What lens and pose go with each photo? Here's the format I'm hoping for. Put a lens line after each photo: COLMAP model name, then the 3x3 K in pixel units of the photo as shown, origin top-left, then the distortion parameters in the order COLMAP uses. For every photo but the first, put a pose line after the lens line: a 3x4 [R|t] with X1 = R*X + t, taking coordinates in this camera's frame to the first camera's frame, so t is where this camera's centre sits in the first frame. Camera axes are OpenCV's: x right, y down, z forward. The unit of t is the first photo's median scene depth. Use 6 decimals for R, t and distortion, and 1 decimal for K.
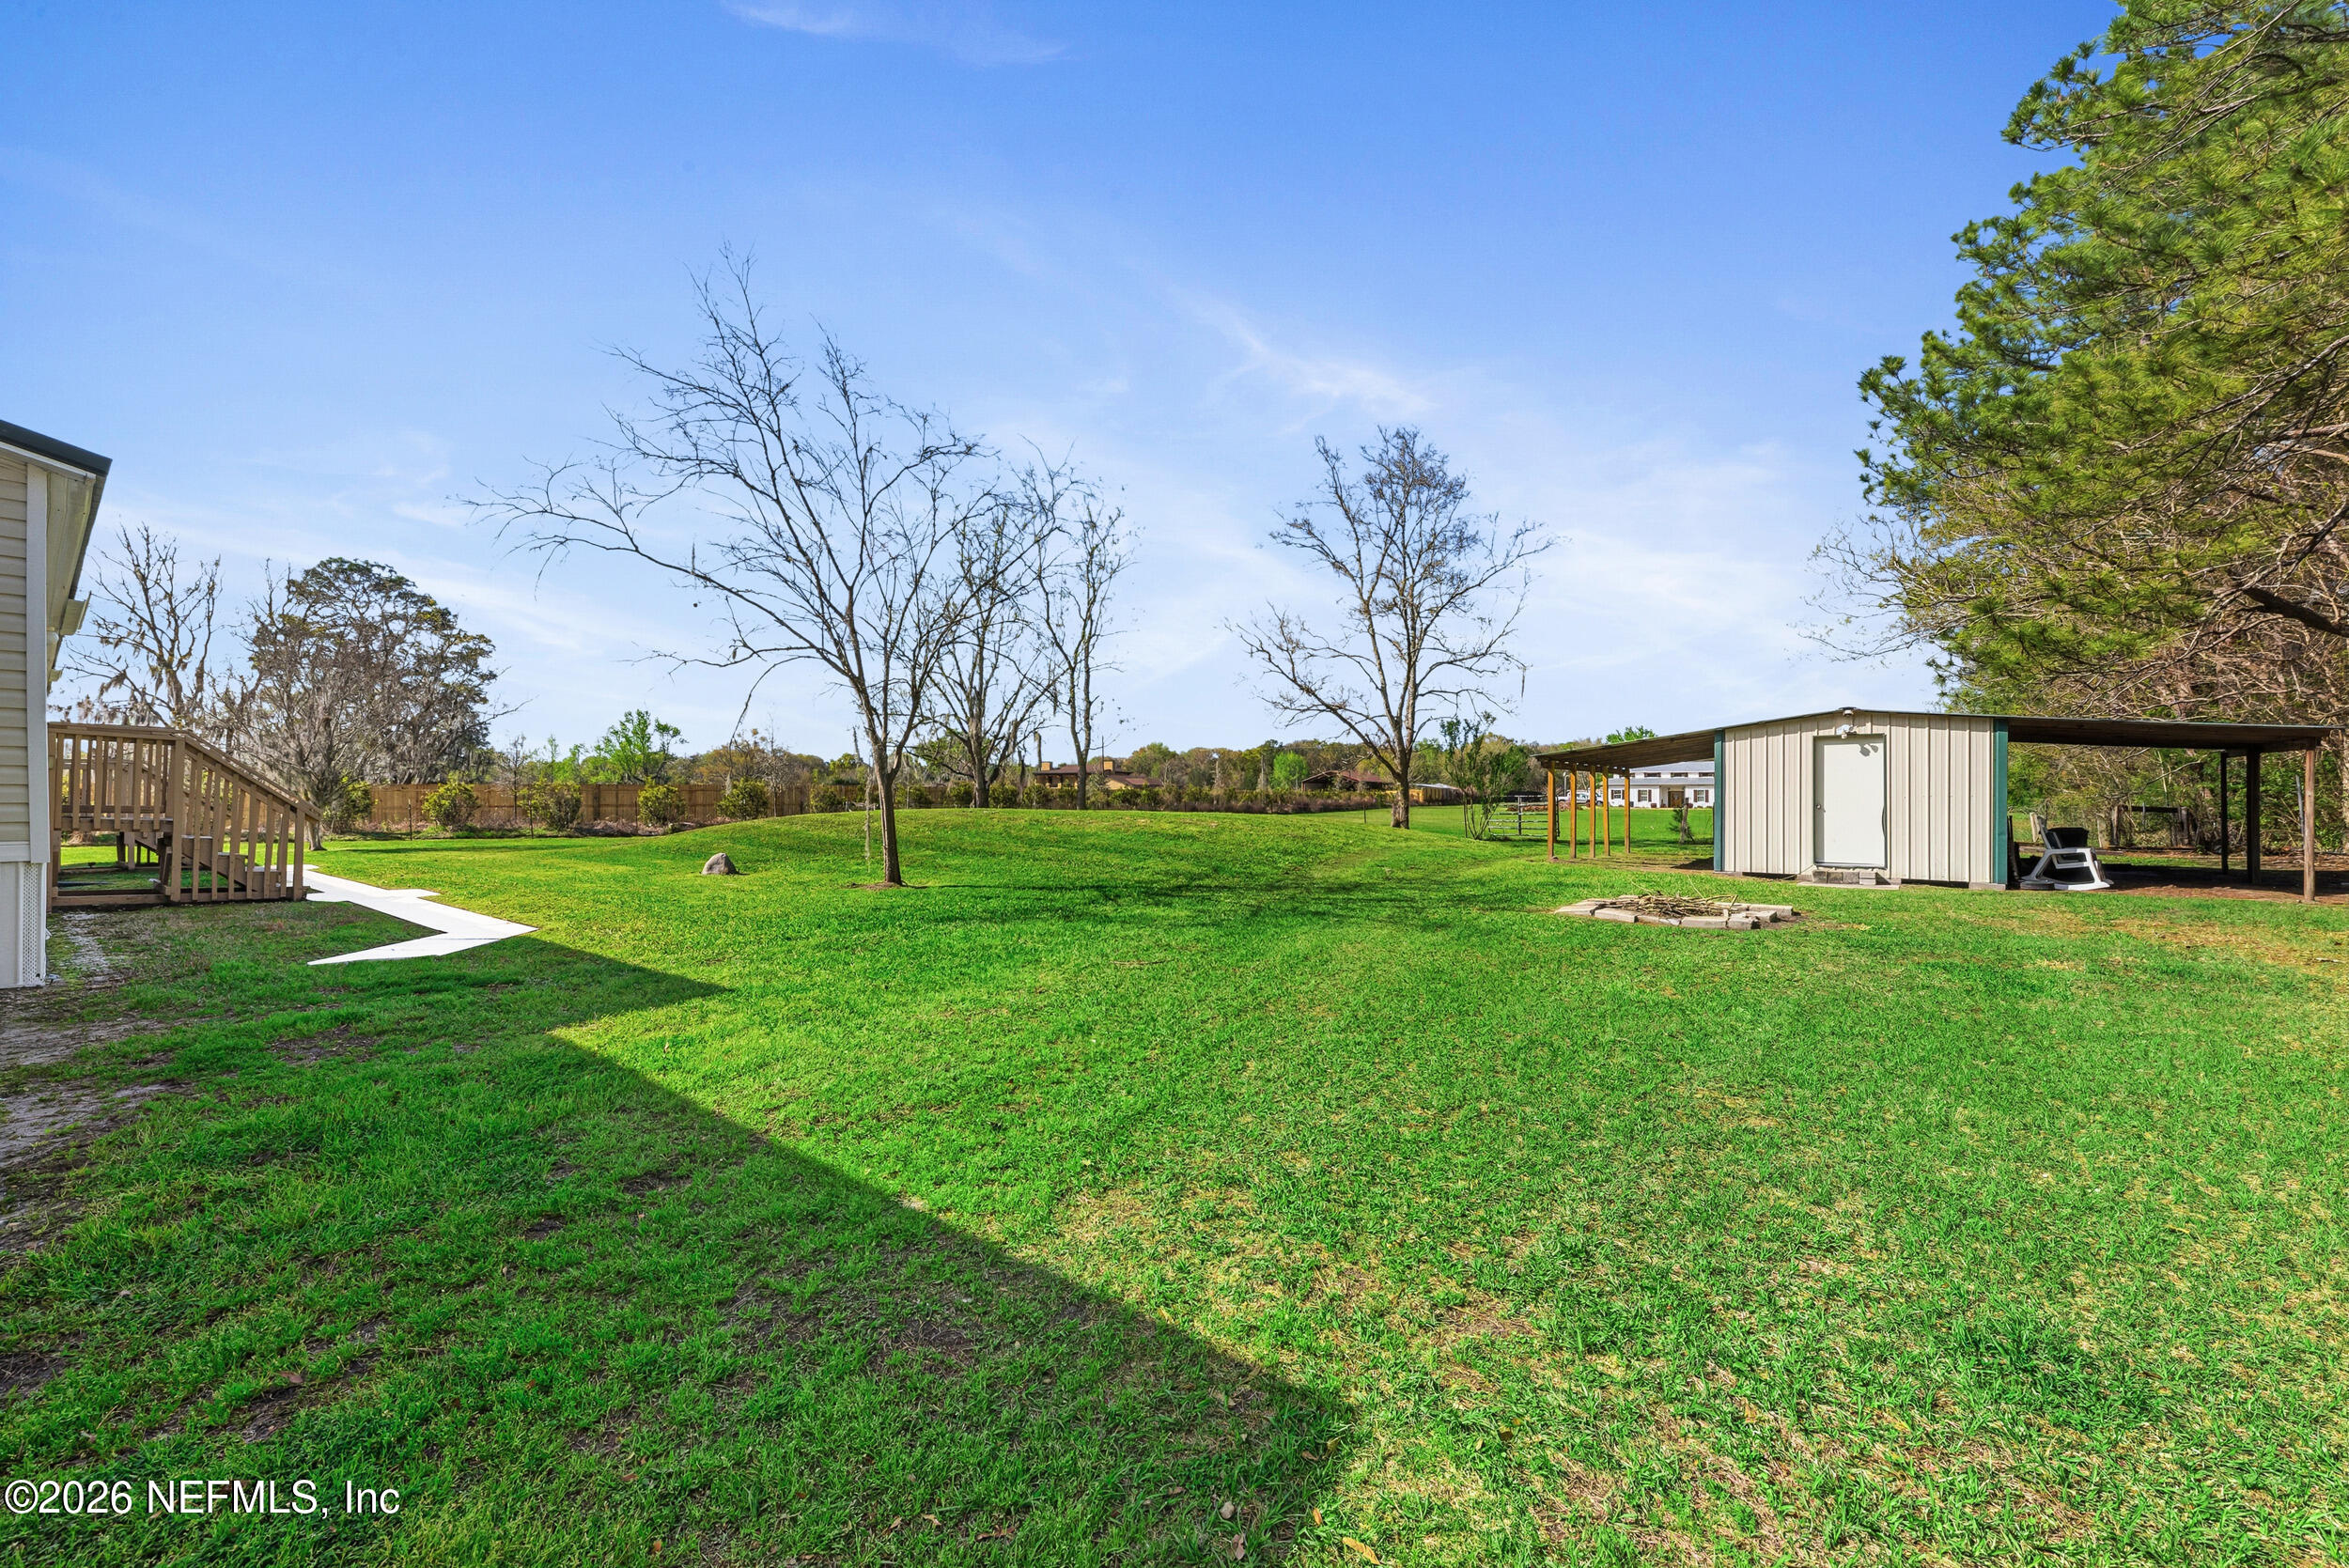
lens RADIAL K [[822.5, 0, 1175.2], [0, 822.5, 803.7], [0, 0, 1]] dist [0.000463, -0.000154]
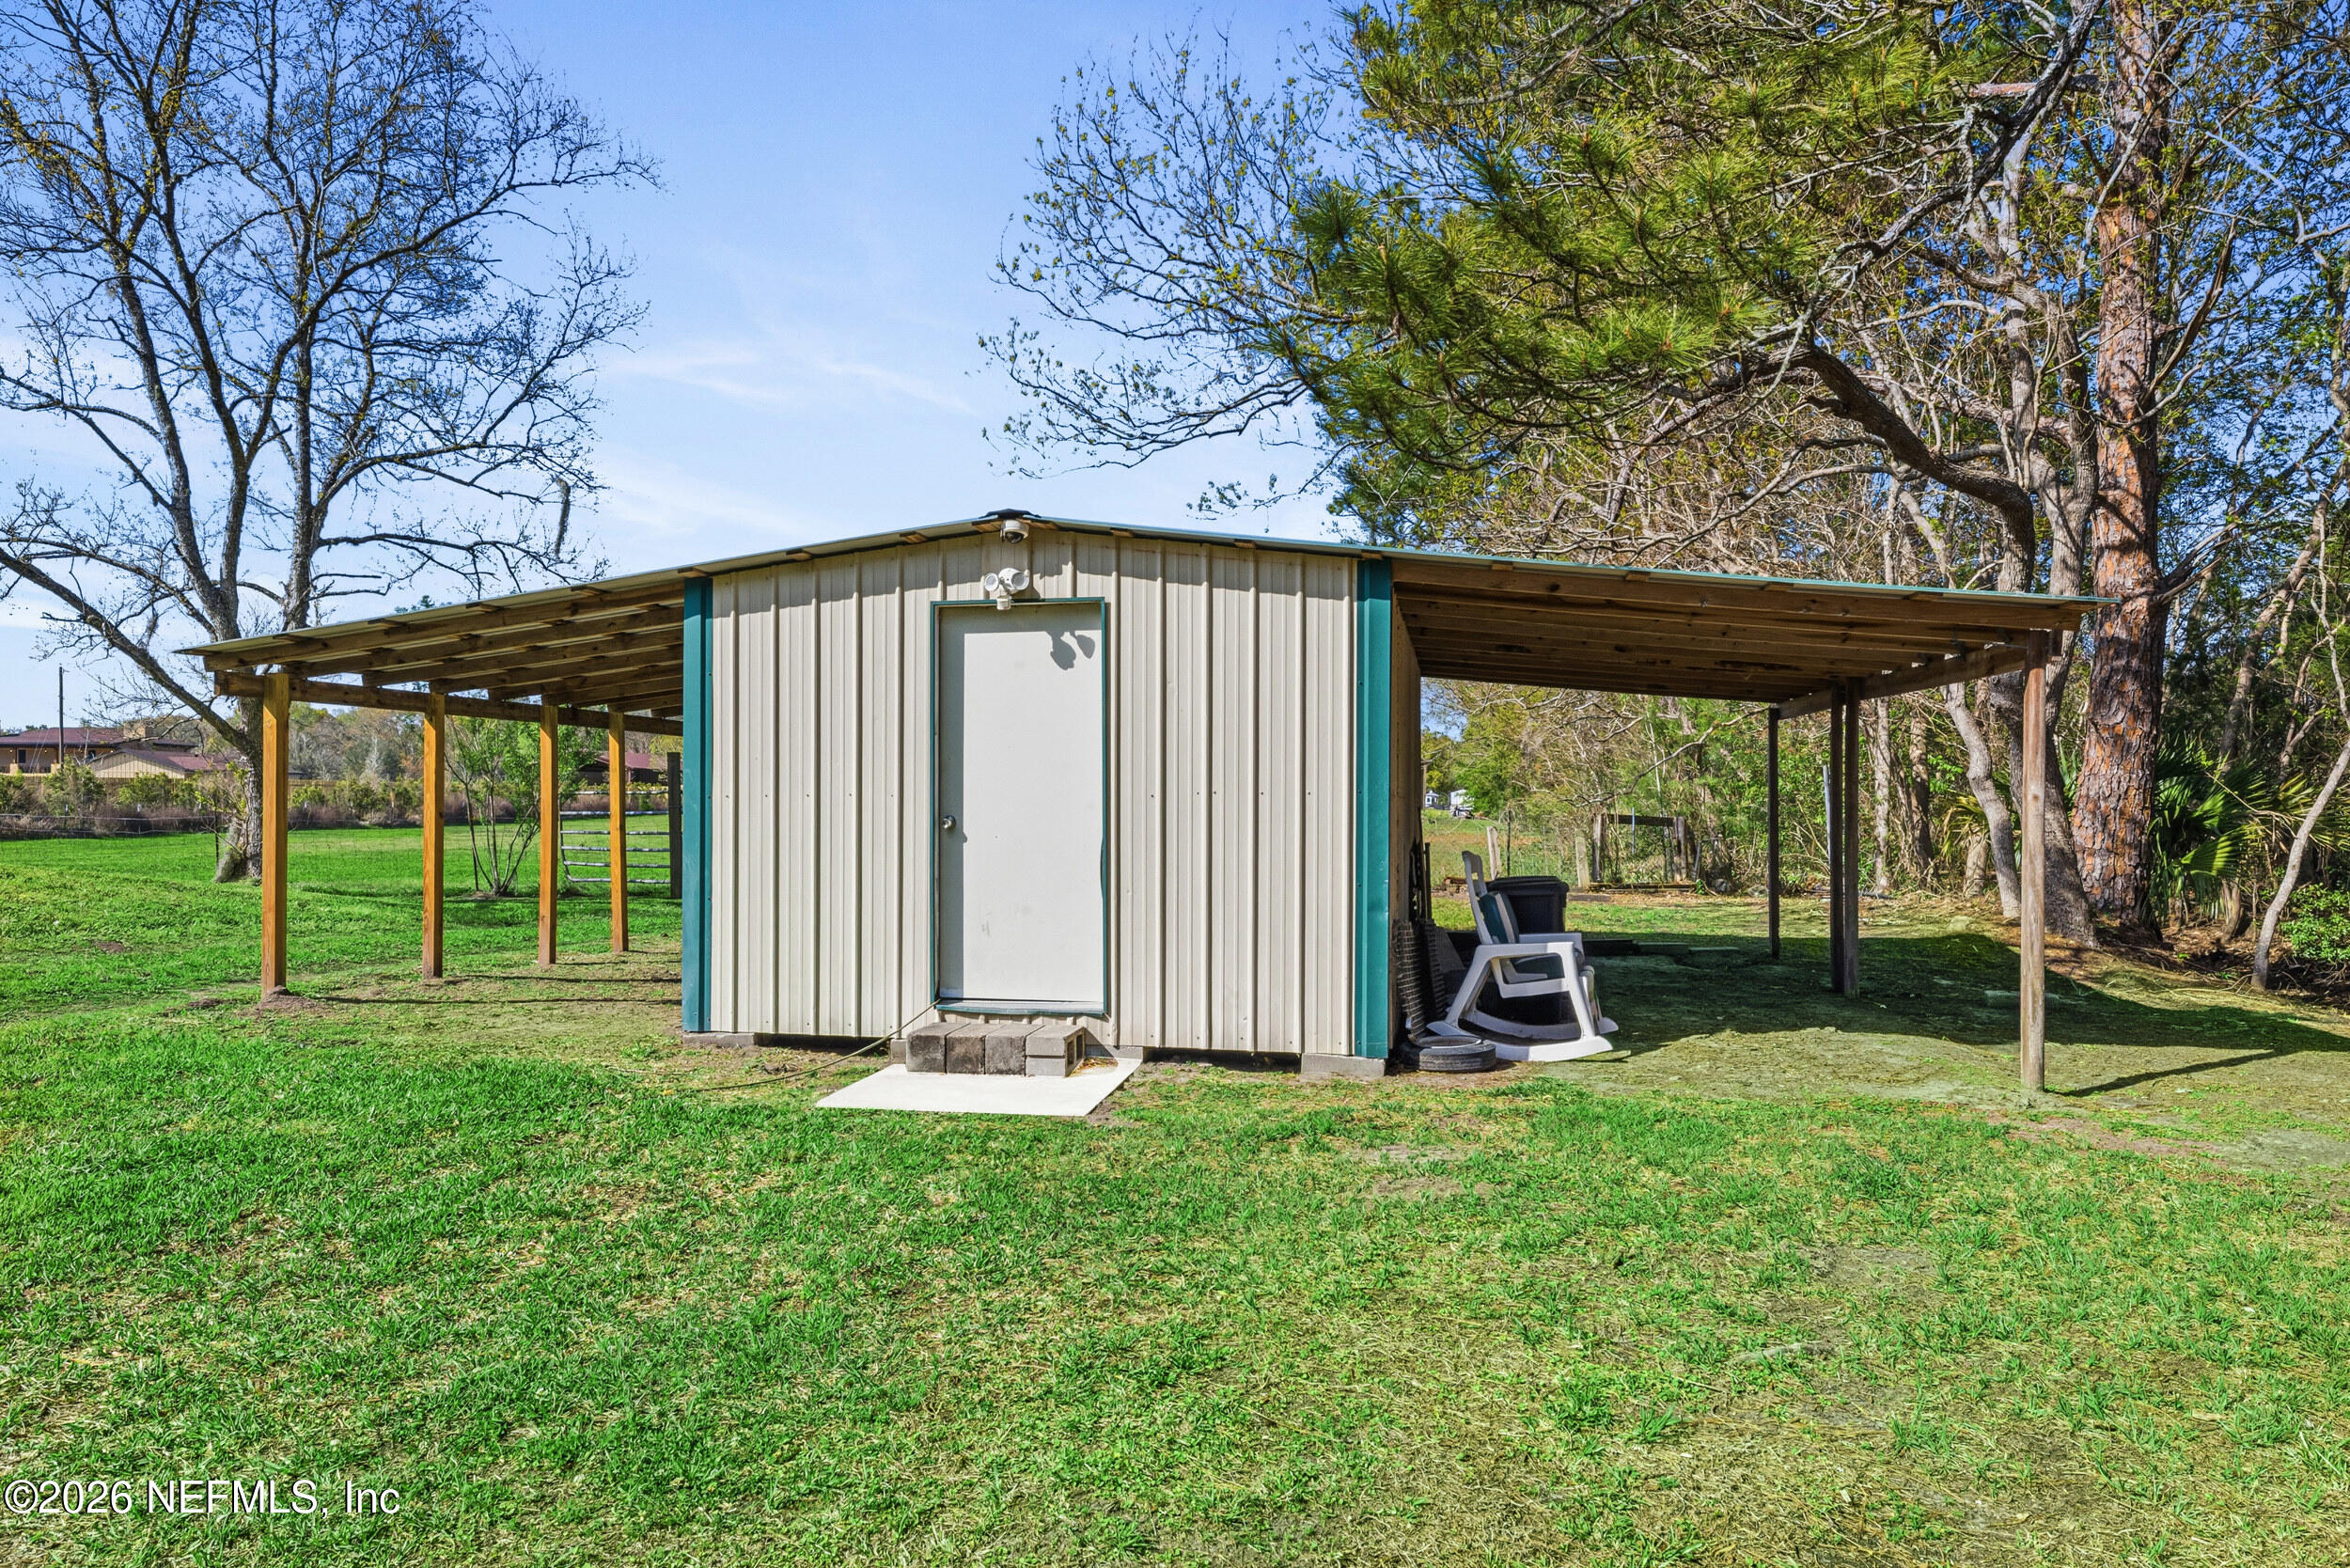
lens RADIAL K [[822.9, 0, 1175.7], [0, 822.9, 803.7], [0, 0, 1]] dist [0.000463, -0.000154]
pose [[0.920932, 0.002077, 0.389719, 0.750762], [-0.000421, 0.999991, -0.004334, -0.002900], [-0.389724, 0.003827, 0.920924, 0.680633]]
